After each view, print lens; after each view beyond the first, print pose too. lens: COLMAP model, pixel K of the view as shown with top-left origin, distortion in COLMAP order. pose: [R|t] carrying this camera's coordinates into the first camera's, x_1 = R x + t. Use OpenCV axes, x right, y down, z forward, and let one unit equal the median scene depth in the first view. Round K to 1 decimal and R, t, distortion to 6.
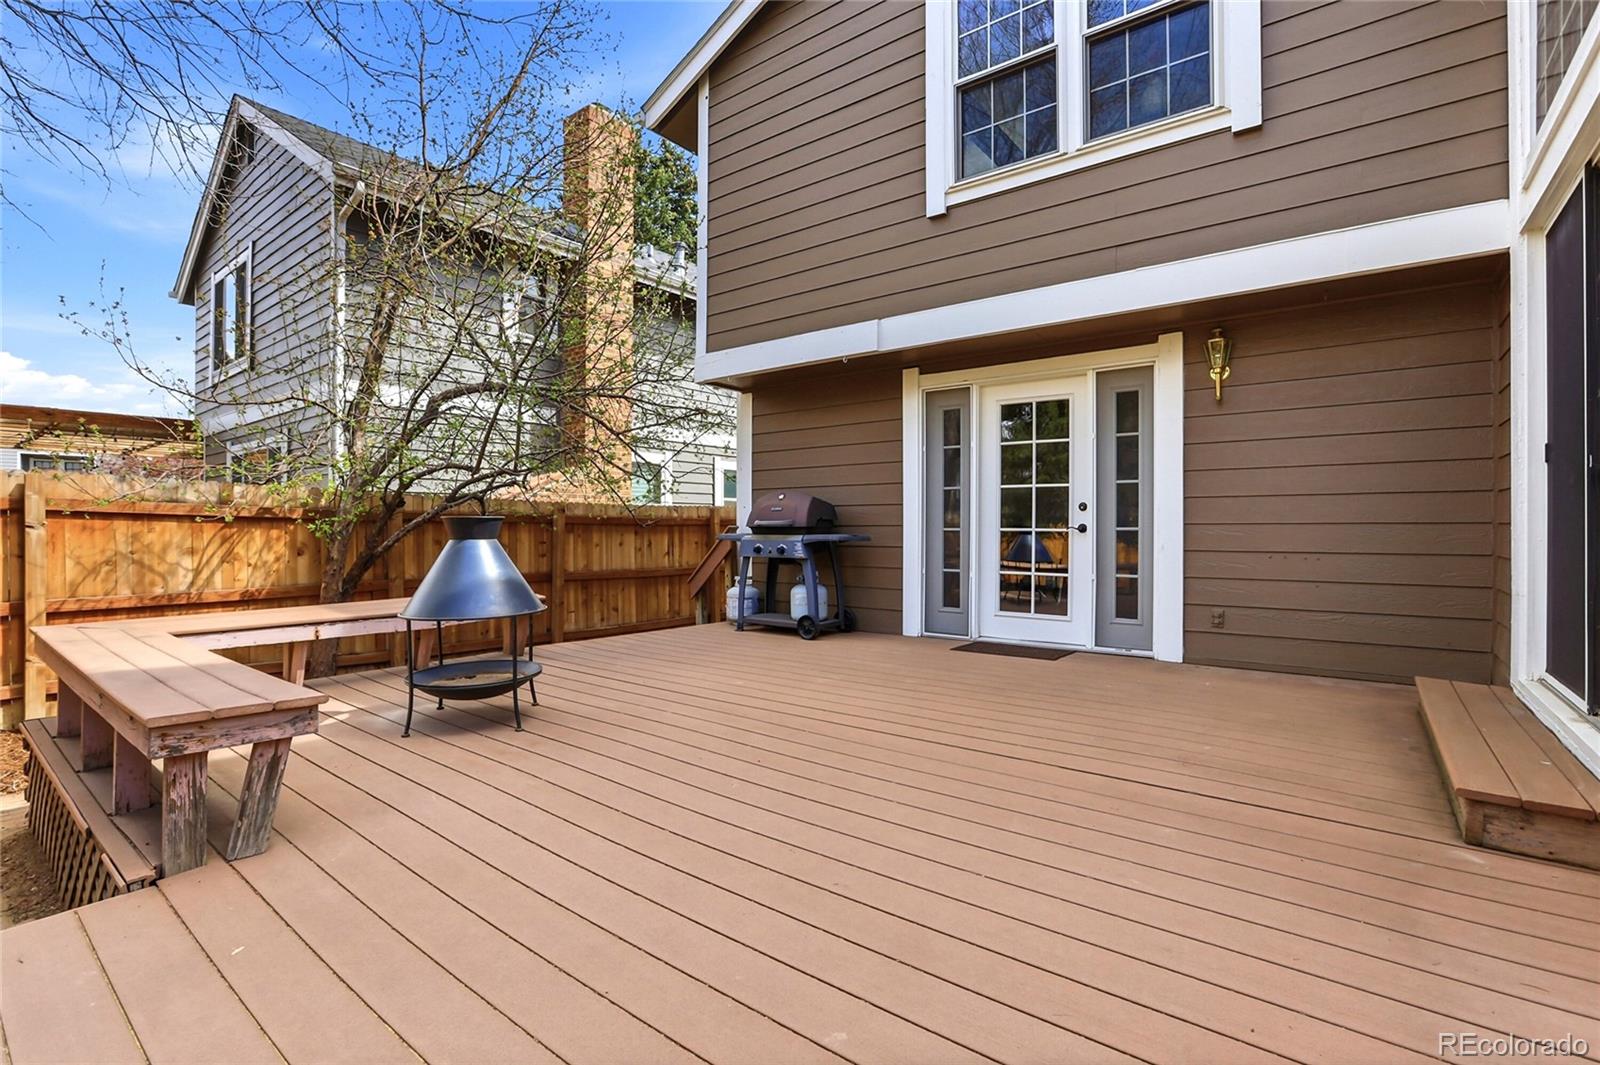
lens RADIAL K [[734.8, 0, 800.6], [0, 734.8, 521.4], [0, 0, 1]] dist [-0.072314, 0.024248]
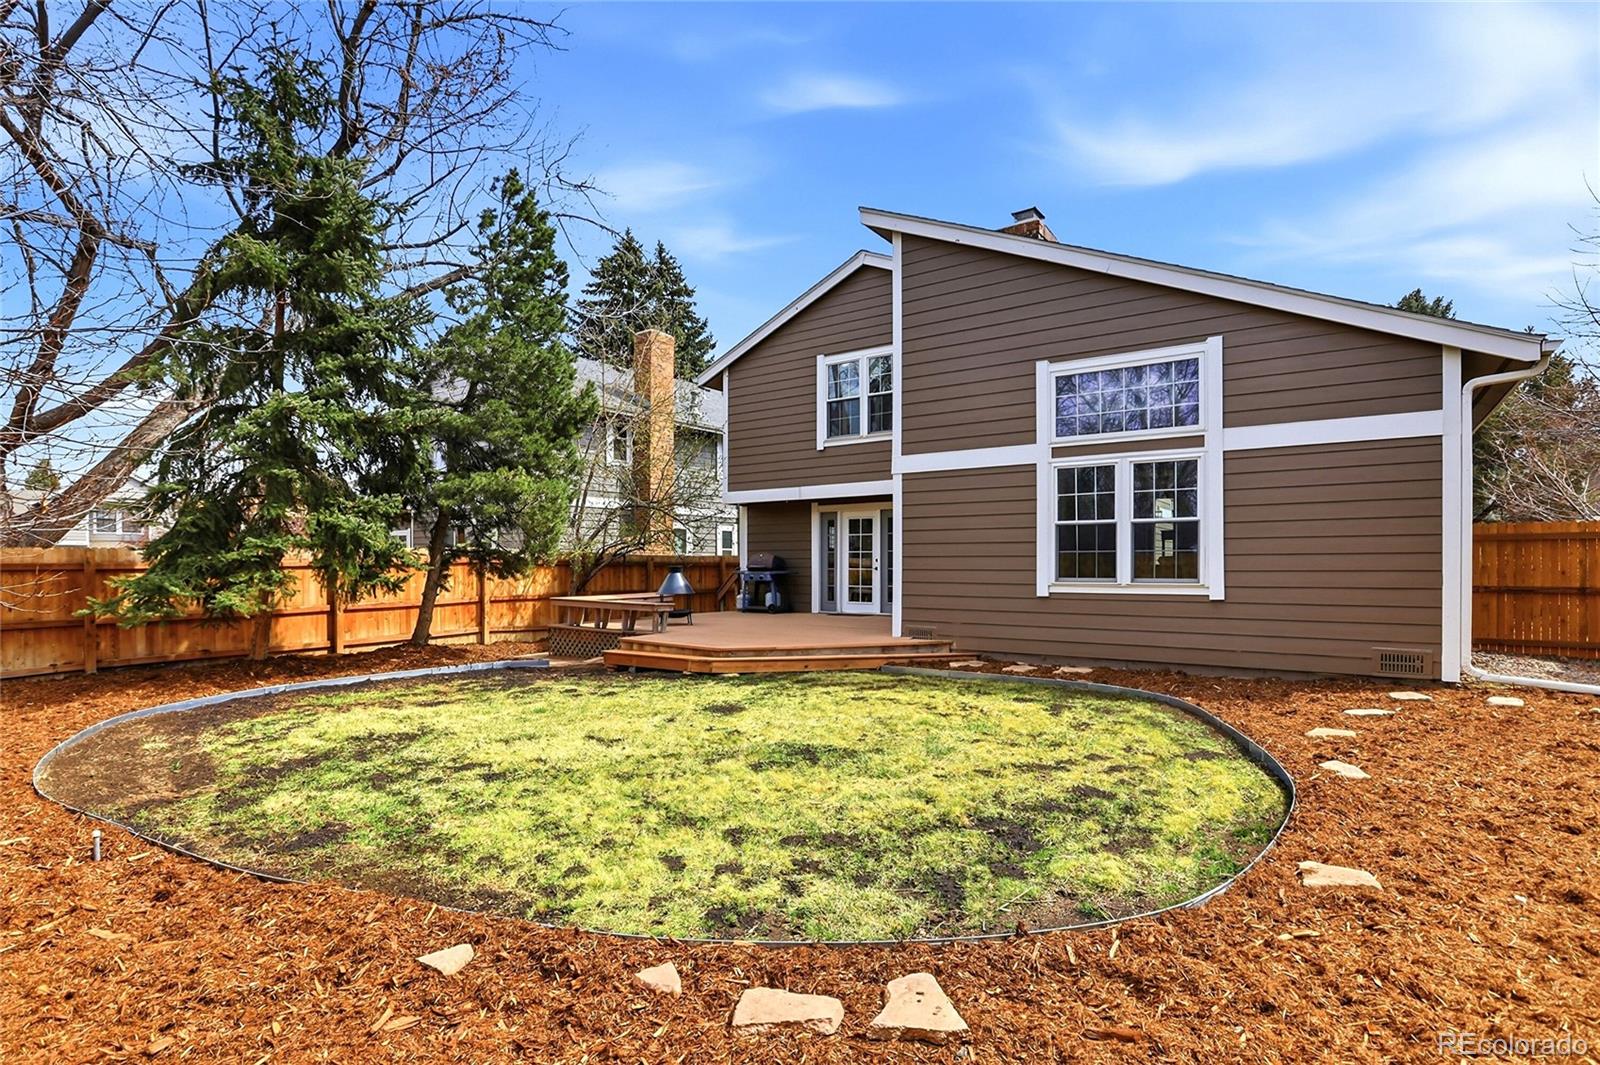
lens RADIAL K [[734.8, 0, 800.6], [0, 734.8, 521.4], [0, 0, 1]] dist [-0.072314, 0.024248]
pose [[0.999281, 0.000293, 0.037910, 0.011617], [0.001566, 0.998798, -0.048997, -0.026944], [-0.037879, 0.049021, 0.998079, -1.416822]]
